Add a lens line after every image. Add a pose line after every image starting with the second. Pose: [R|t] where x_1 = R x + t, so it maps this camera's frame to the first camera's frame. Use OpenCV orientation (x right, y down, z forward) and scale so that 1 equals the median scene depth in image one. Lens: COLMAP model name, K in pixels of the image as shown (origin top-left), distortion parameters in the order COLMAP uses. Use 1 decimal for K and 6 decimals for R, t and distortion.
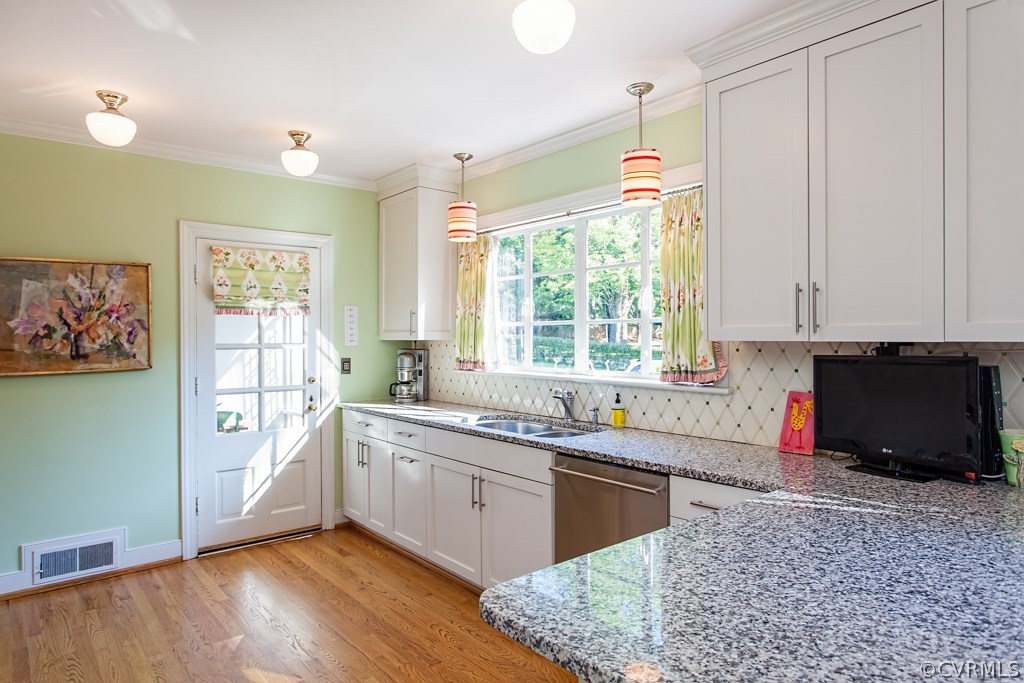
lens RADIAL K [[608.2, 0, 510.1], [0, 608.2, 340.2], [0, 0, 1]] dist [-0.000597, 0.001199]
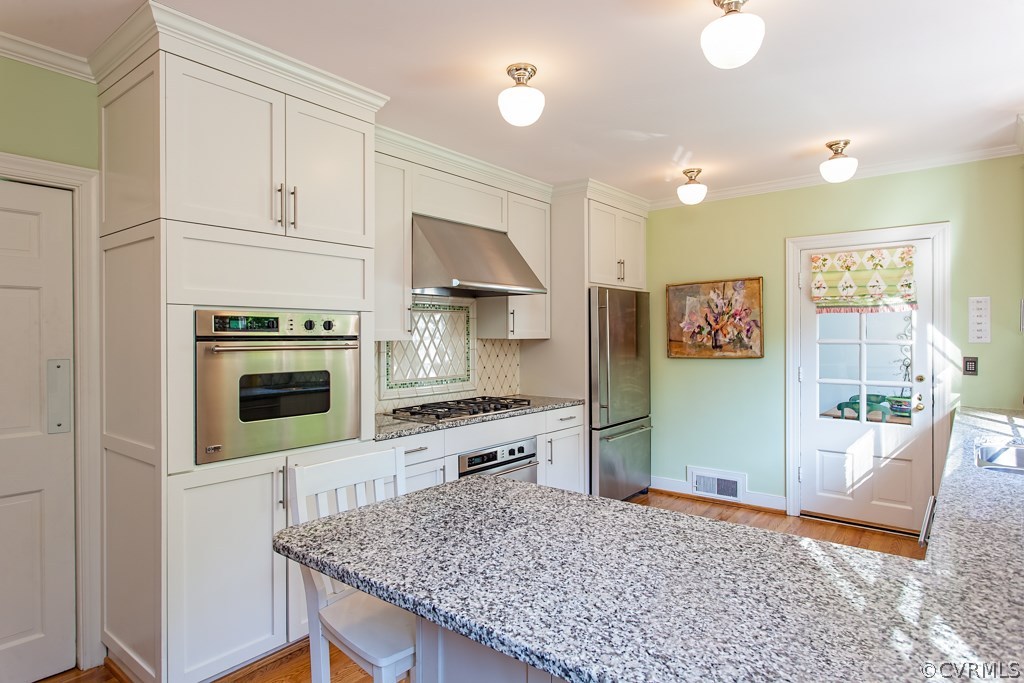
lens RADIAL K [[587.2, 0, 508.7], [0, 587.2, 338.0], [0, 0, 1]] dist [-0.004706, -0.000471]
pose [[0.188722, 0.009441, -0.981985, 0.560635], [-0.002320, 0.999955, 0.009168, -0.005410], [0.982028, 0.000548, 0.188735, 0.240572]]
